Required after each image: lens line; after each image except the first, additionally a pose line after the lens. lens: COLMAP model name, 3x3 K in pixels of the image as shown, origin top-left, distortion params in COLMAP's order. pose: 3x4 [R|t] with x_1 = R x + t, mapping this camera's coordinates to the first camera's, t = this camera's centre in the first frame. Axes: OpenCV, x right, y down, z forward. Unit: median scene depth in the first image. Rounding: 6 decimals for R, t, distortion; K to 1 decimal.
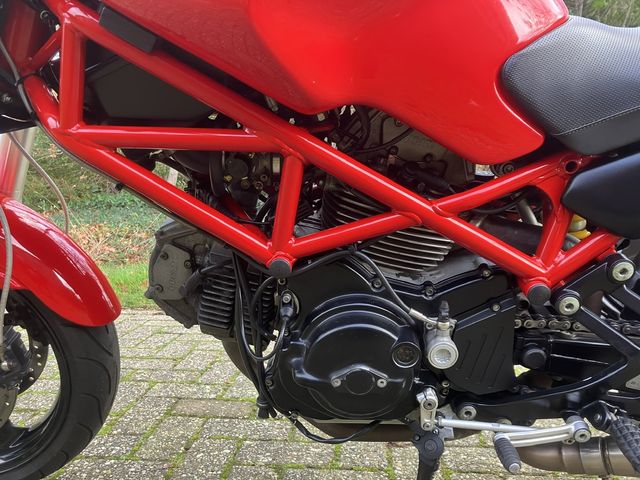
lens RADIAL K [[520.4, 0, 320.9], [0, 520.4, 242.7], [0, 0, 1]] dist [0.006203, -0.004089]
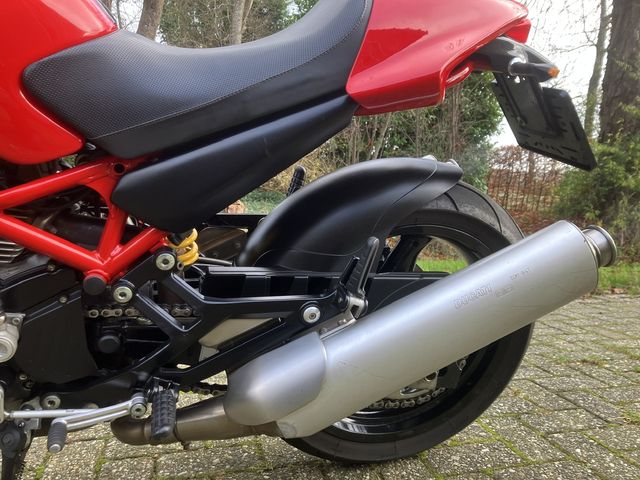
lens RADIAL K [[520.4, 0, 320.9], [0, 520.4, 242.7], [0, 0, 1]] dist [0.006203, -0.004089]
pose [[0.938214, -0.021198, 0.345405, 0.475249], [0.017528, 0.999752, 0.013745, 0.003407], [-0.345610, -0.006842, 0.938353, -0.175200]]
